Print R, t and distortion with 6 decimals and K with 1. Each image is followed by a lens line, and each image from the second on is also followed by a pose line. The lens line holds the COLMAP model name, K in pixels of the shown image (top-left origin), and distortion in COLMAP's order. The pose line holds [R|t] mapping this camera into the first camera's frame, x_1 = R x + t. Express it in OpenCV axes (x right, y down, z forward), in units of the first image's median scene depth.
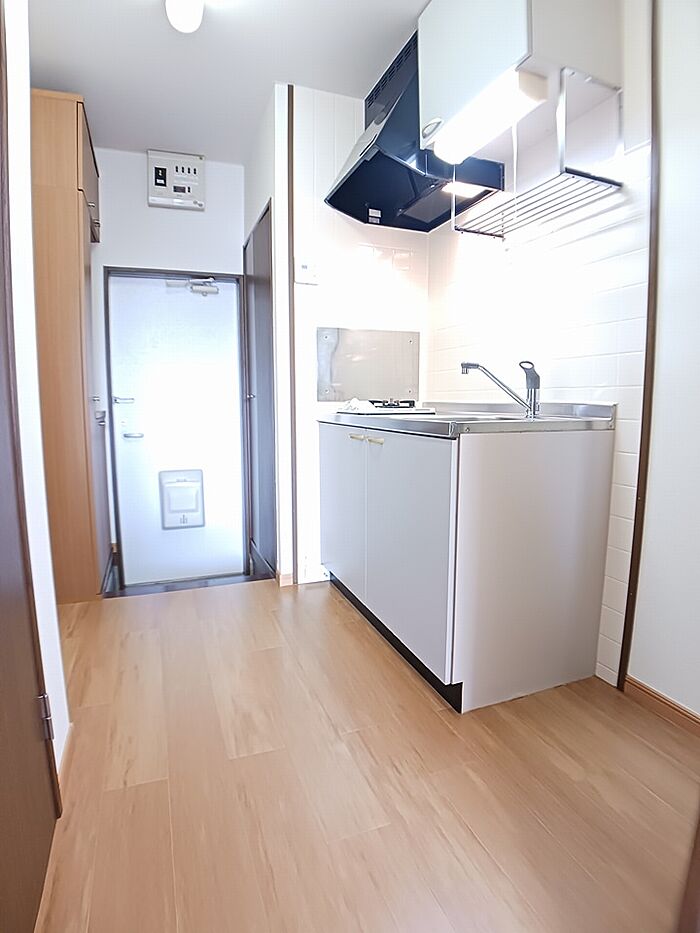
lens RADIAL K [[516.9, 0, 353.2], [0, 516.9, 467.5], [0, 0, 1]] dist [-0.112834, 0.033723]
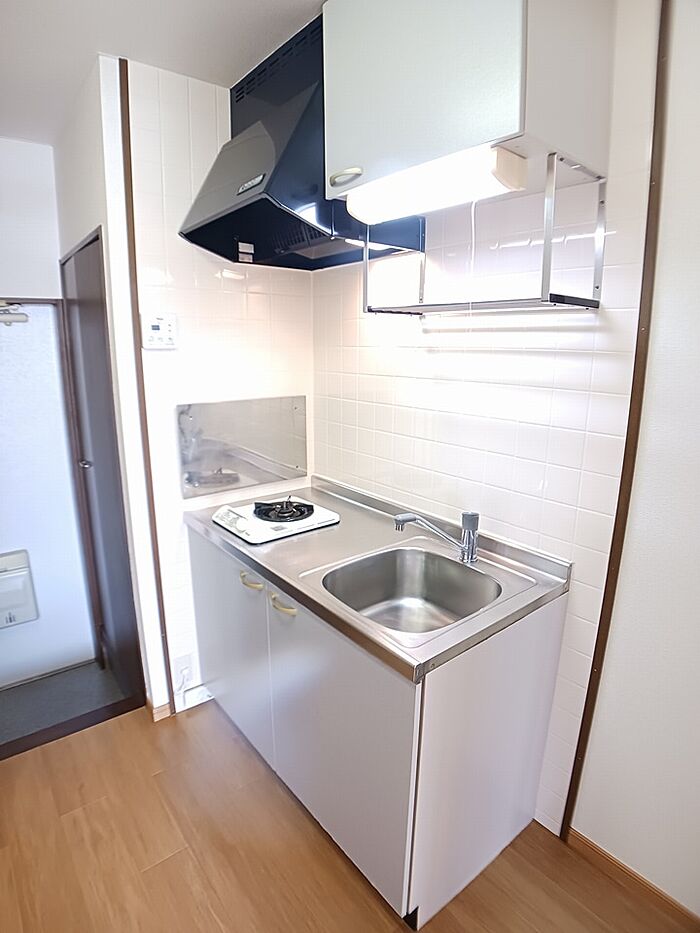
lens RADIAL K [[516.9, 0, 353.2], [0, 516.9, 467.5], [0, 0, 1]] dist [-0.112834, 0.033723]
pose [[0.951993, -0.063841, 0.299390, -0.055847], [0.033368, 0.993825, 0.105819, -0.262479], [-0.304297, -0.090749, 0.948245, 0.205857]]
